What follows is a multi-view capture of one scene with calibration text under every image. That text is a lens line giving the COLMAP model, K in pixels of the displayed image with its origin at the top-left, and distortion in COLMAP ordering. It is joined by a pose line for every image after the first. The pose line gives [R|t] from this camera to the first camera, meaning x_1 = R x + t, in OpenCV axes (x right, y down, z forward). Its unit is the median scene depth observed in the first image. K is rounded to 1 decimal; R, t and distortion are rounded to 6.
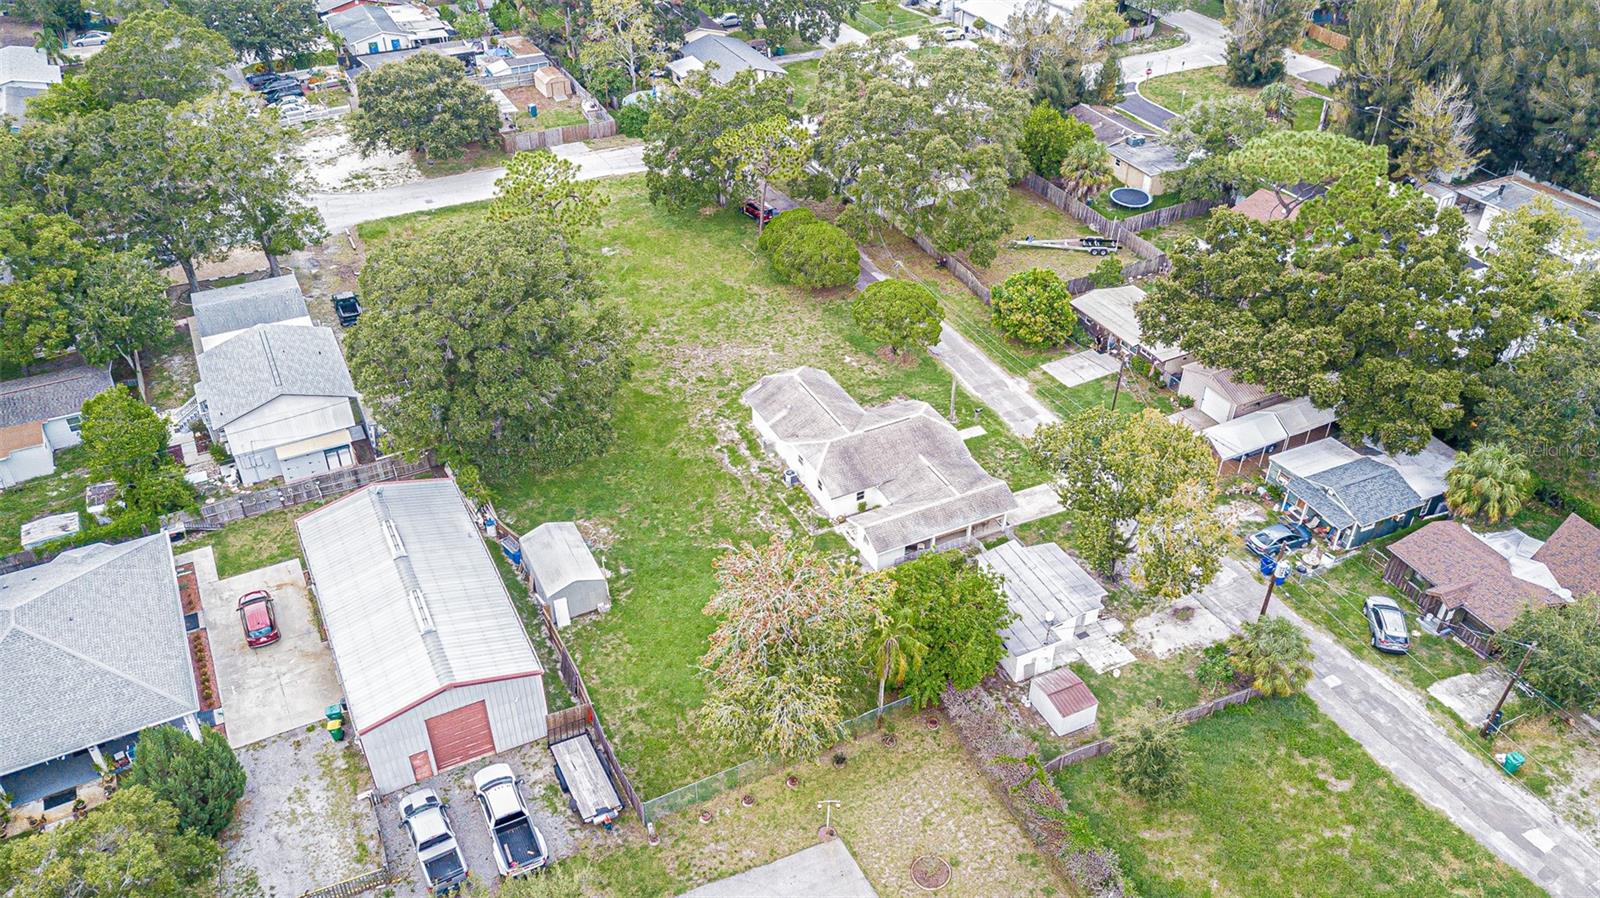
lens RADIAL K [[1202.2, 0, 795.6], [0, 1202.2, 463.2], [0, 0, 1]] dist [0.017413, -0.006273]
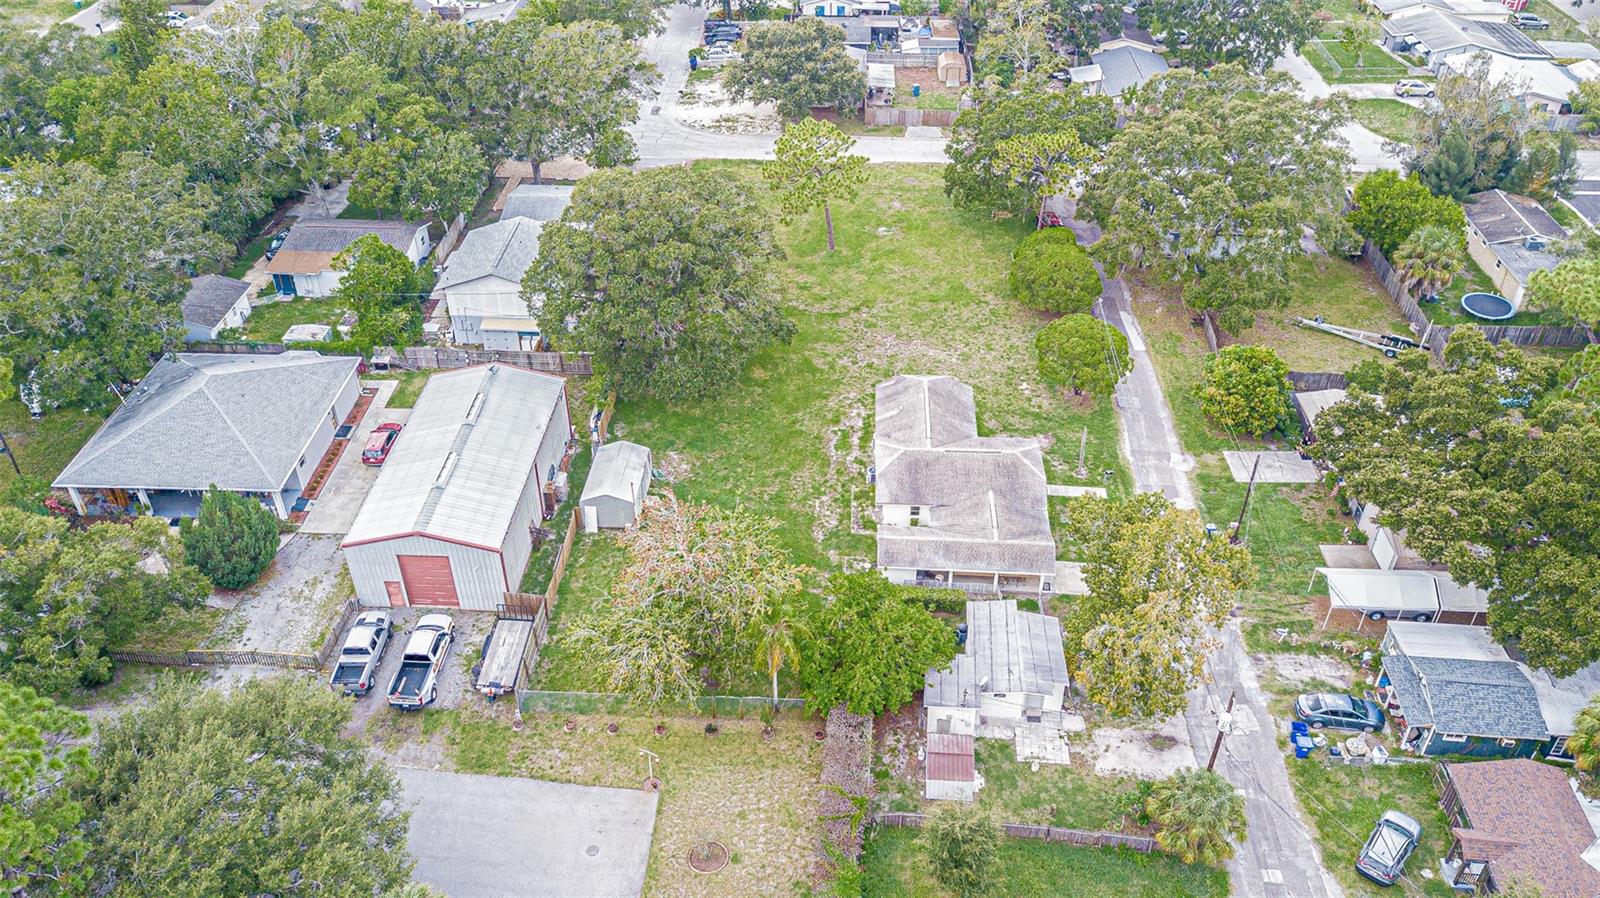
lens RADIAL K [[1235.6, 0, 800.0], [0, 1235.6, 449.0], [0, 0, 1]] dist [0.021416, 0.003765]
pose [[0.866448, 0.287448, -0.408217, 0.354334], [-0.294036, 0.954584, 0.048079, -0.039993], [0.403497, 0.078373, 0.911618, 0.045443]]
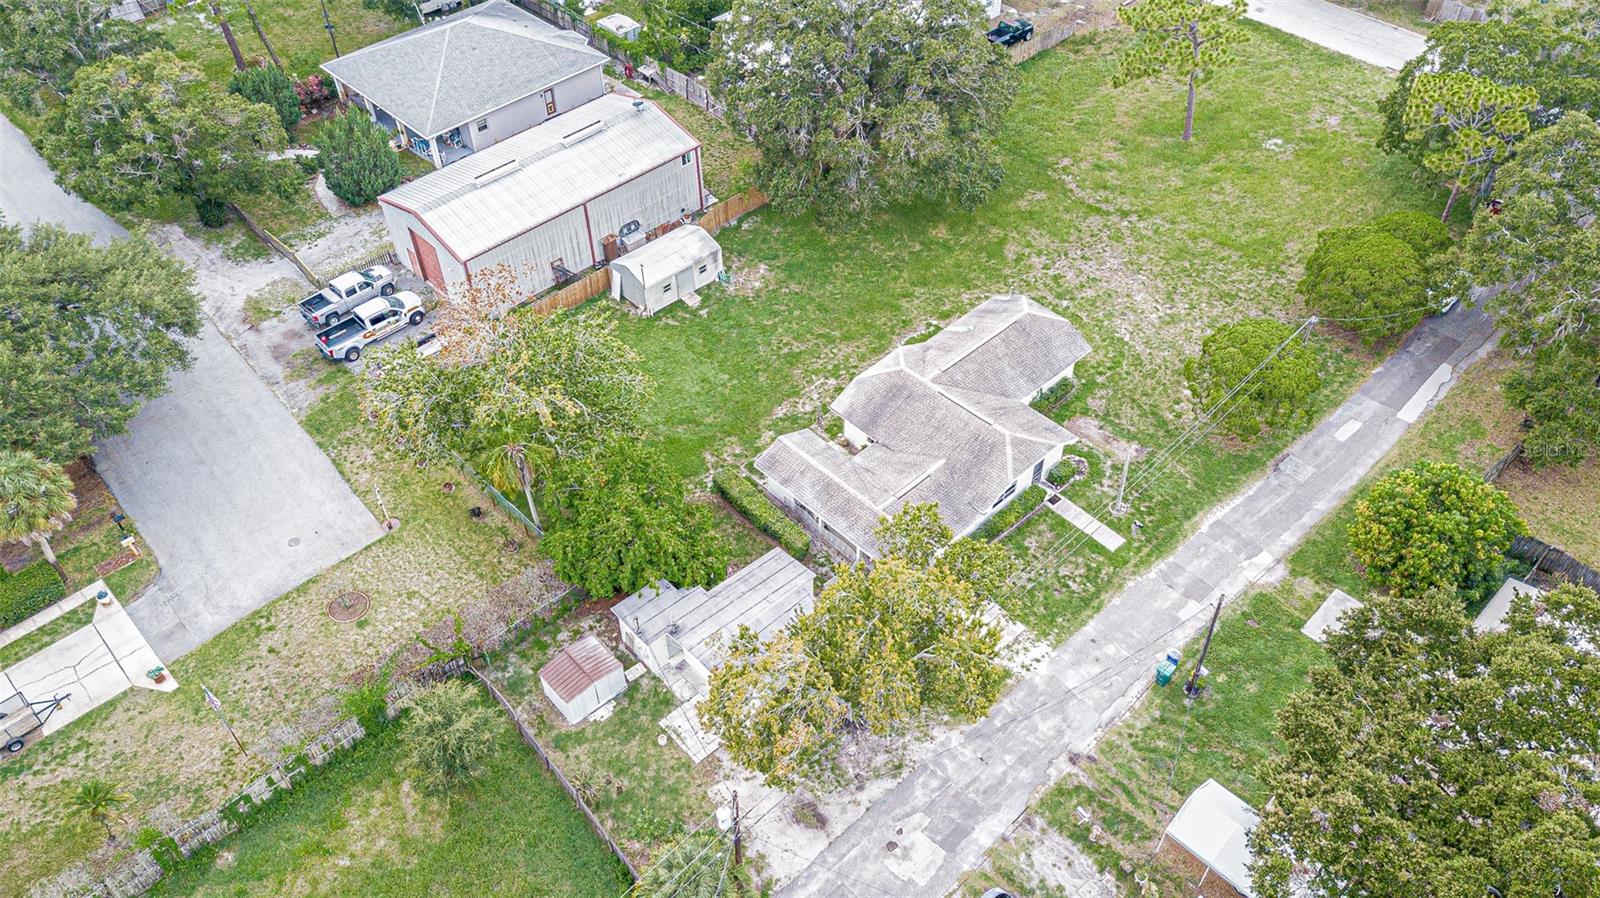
lens RADIAL K [[1235.6, 0, 800.0], [0, 1235.6, 449.0], [0, 0, 1]] dist [0.021416, 0.003765]
pose [[0.282945, 0.667830, -0.688437, 0.592317], [-0.563459, 0.696590, 0.444159, -0.295974], [0.776181, 0.262234, 0.573391, 0.471361]]
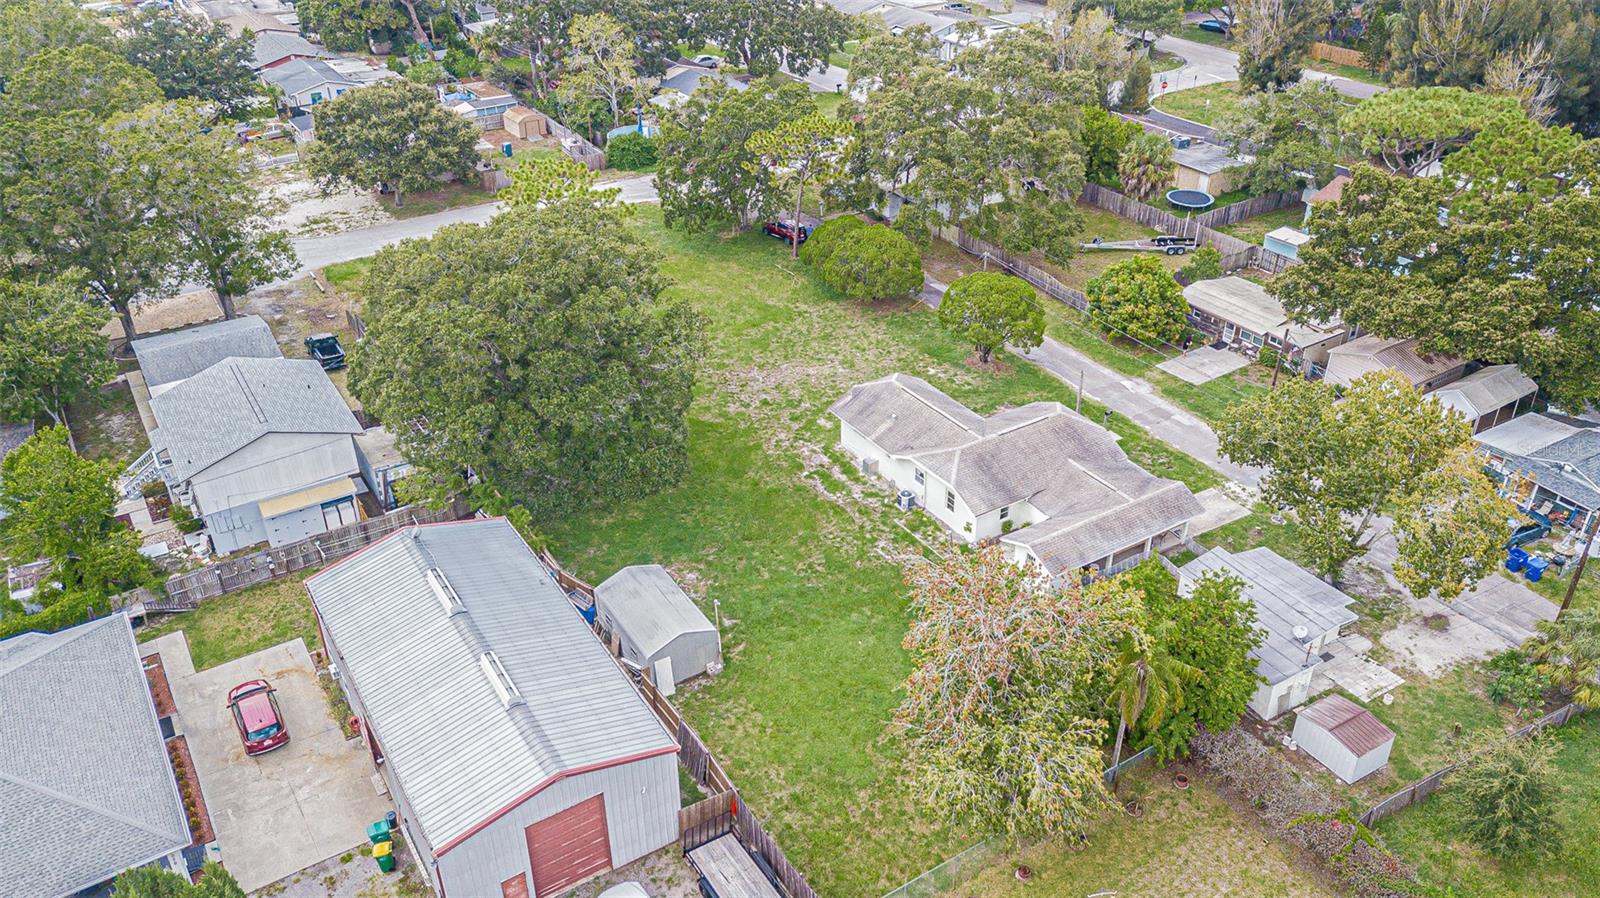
lens RADIAL K [[1210.0, 0, 800.0], [0, 1210.0, 449.0], [0, 0, 1]] dist [0.016782, 0.007575]
pose [[0.995414, -0.061914, 0.072927, -0.135019], [0.068887, 0.992865, -0.097334, 0.052726], [-0.066380, 0.101911, 0.992576, 0.186231]]
